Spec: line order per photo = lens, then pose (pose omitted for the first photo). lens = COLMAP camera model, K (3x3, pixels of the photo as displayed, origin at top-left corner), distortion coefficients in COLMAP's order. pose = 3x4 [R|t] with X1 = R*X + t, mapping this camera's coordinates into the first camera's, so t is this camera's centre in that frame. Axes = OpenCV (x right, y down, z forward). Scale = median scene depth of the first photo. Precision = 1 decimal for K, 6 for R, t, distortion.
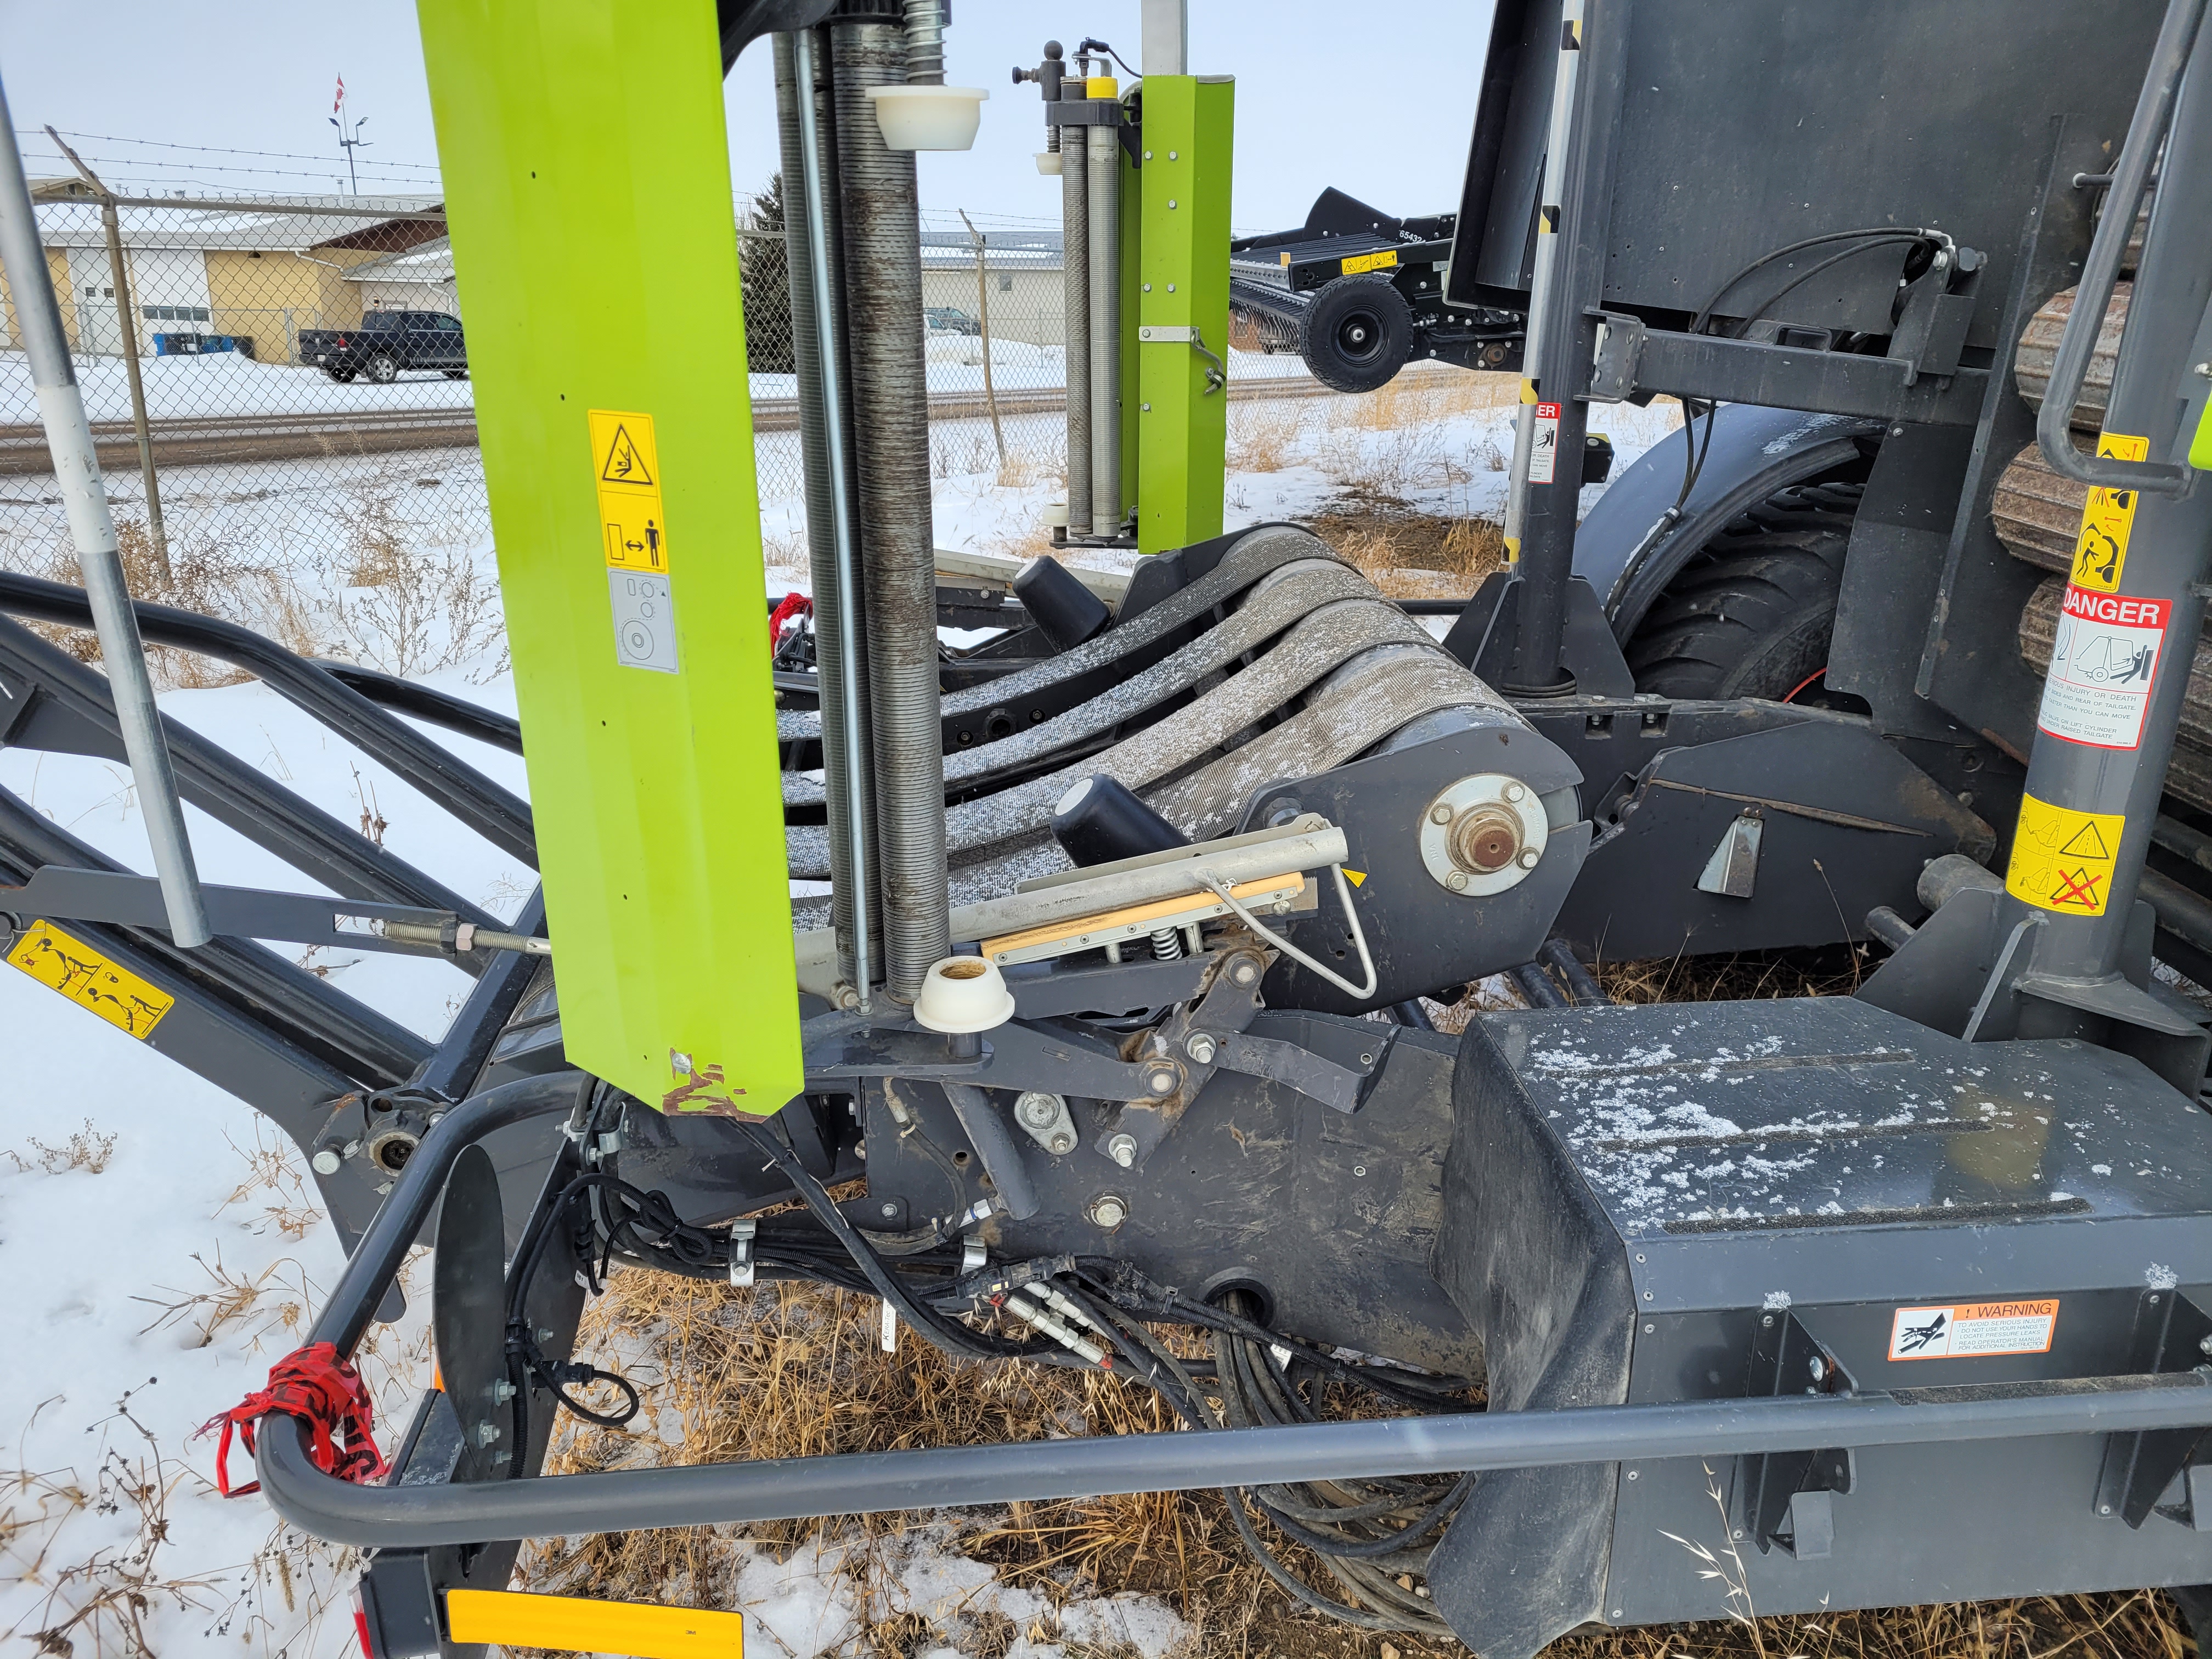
lens RADIAL K [[1663.8, 0, 1154.2], [0, 1663.8, 823.2], [0, 0, 1]] dist [0.069846, -0.045171]
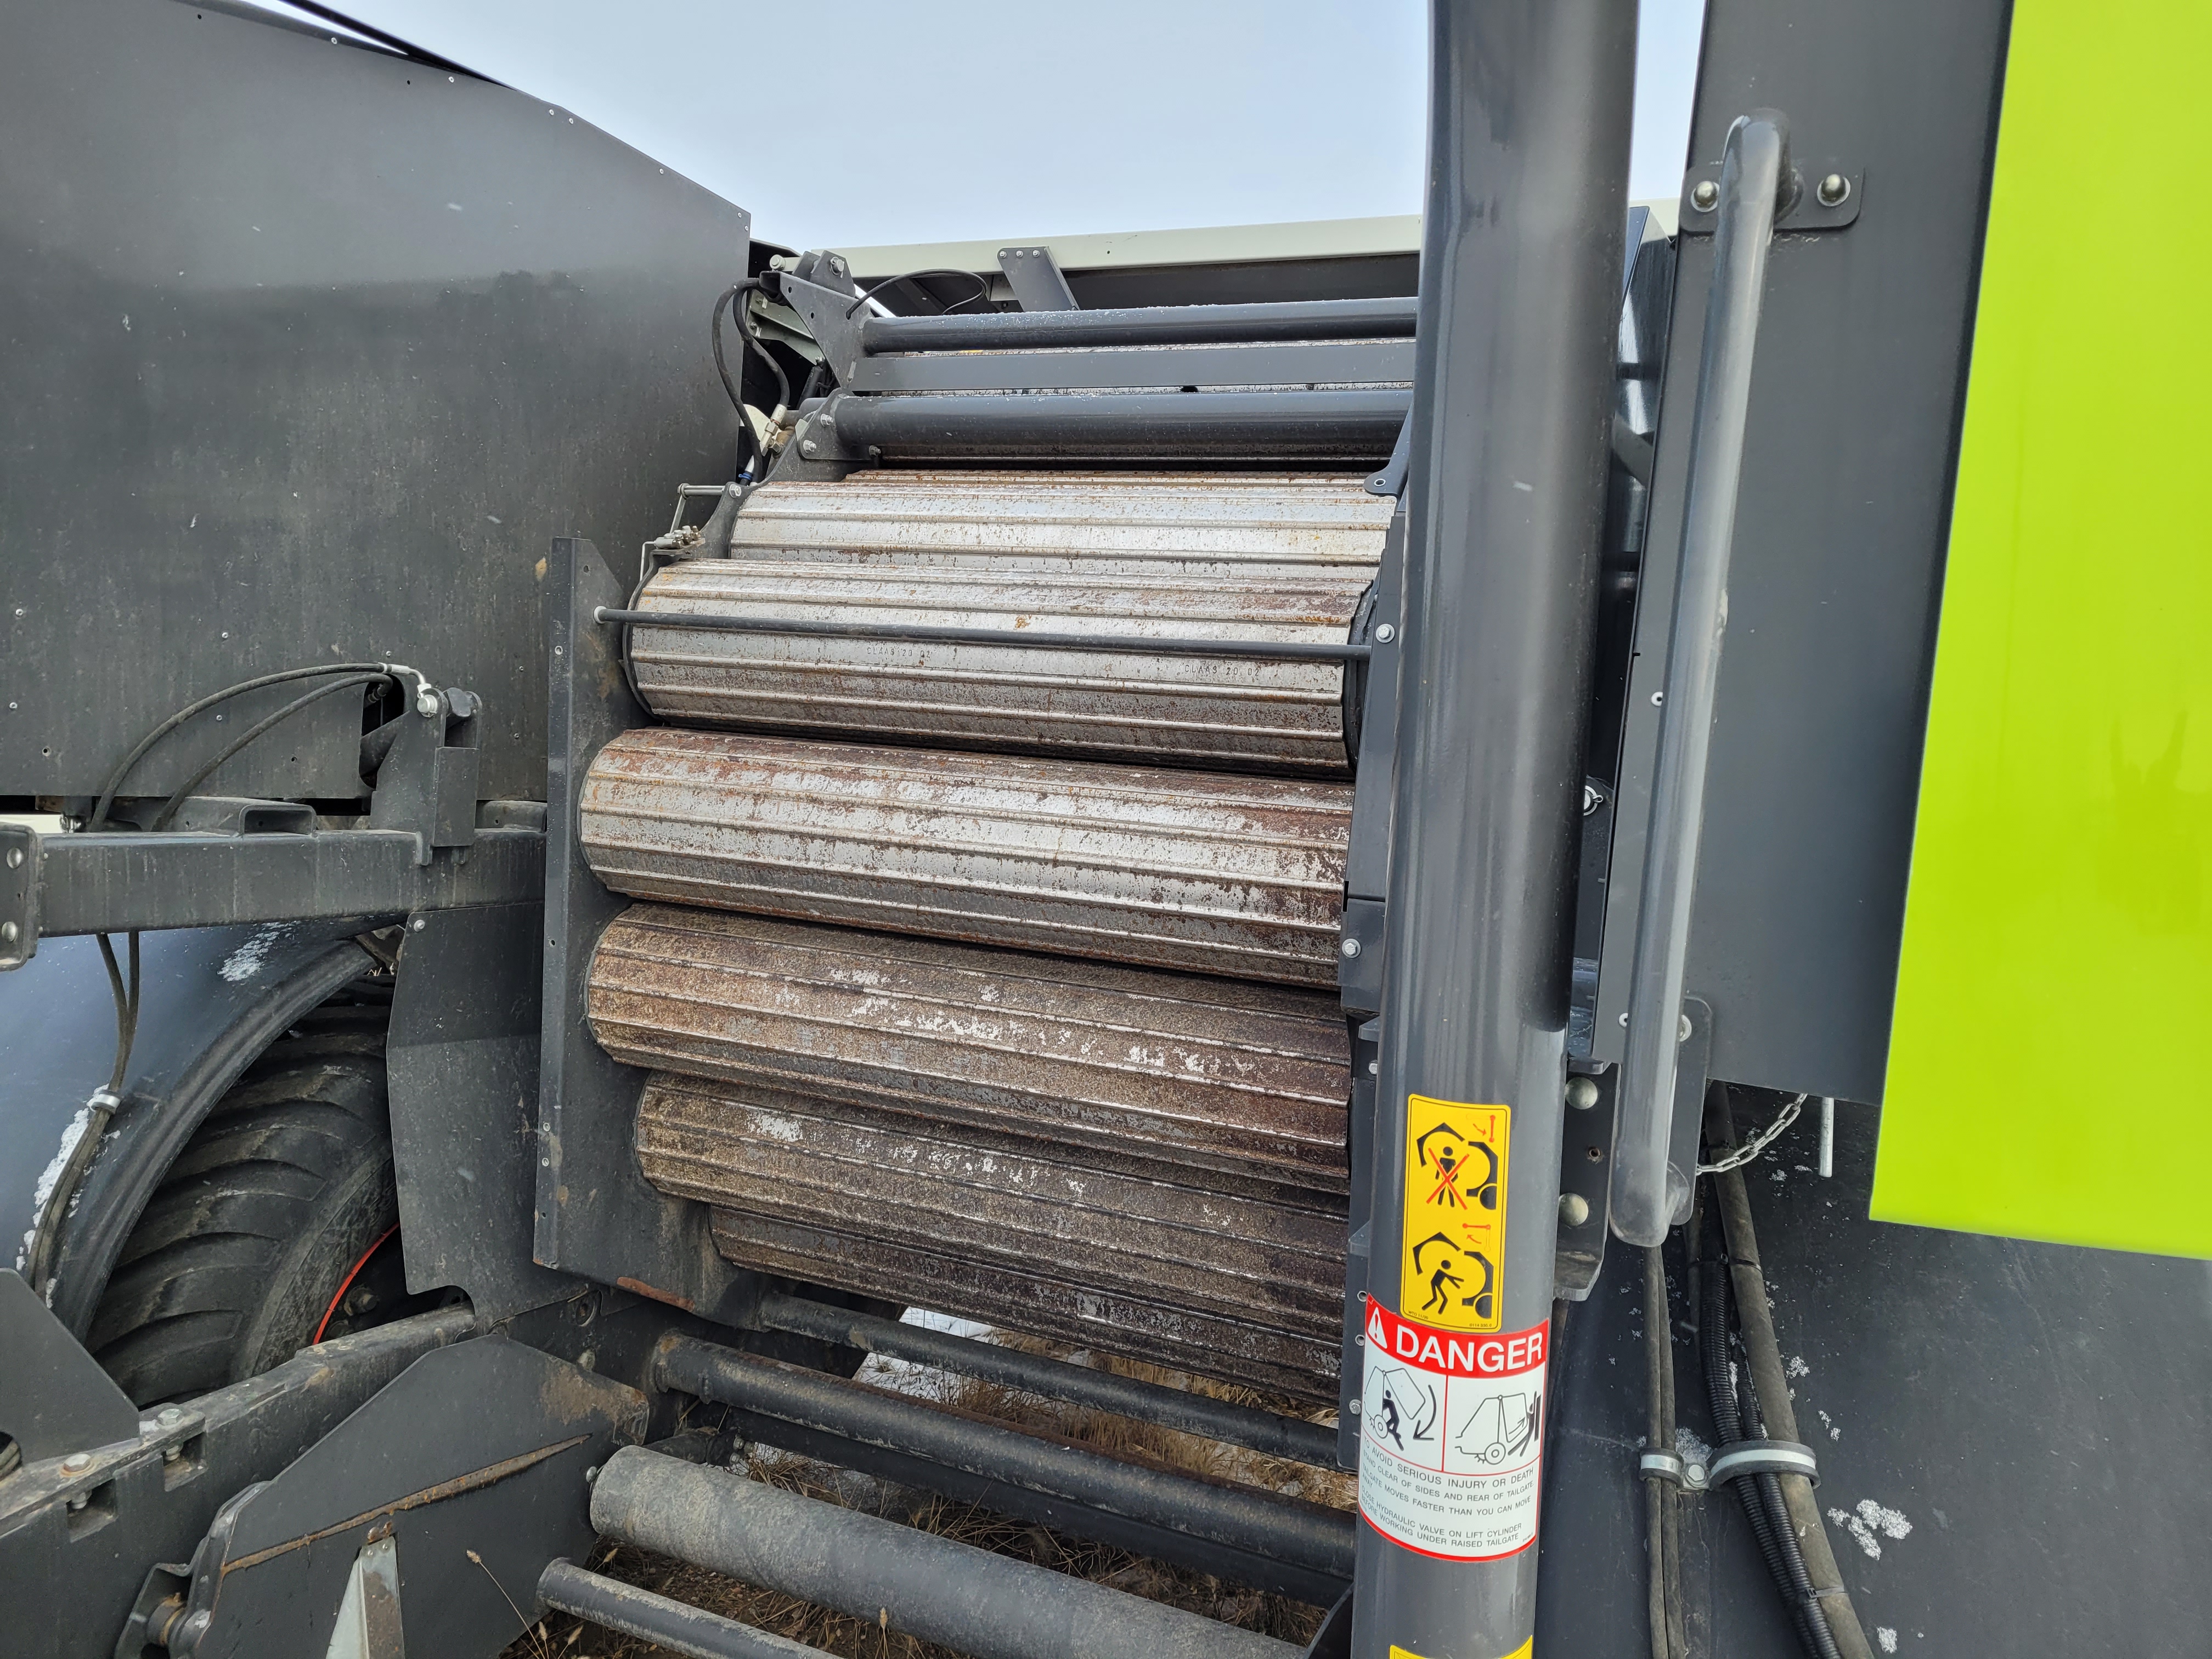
lens RADIAL K [[1663.8, 0, 1154.2], [0, 1663.8, 823.2], [0, 0, 1]] dist [0.069846, -0.045171]
pose [[0.510933, -0.115000, 0.851894, -0.015115], [0.272505, 0.961566, -0.033633, -0.167876], [-0.815285, 0.249329, 0.522634, 0.356830]]
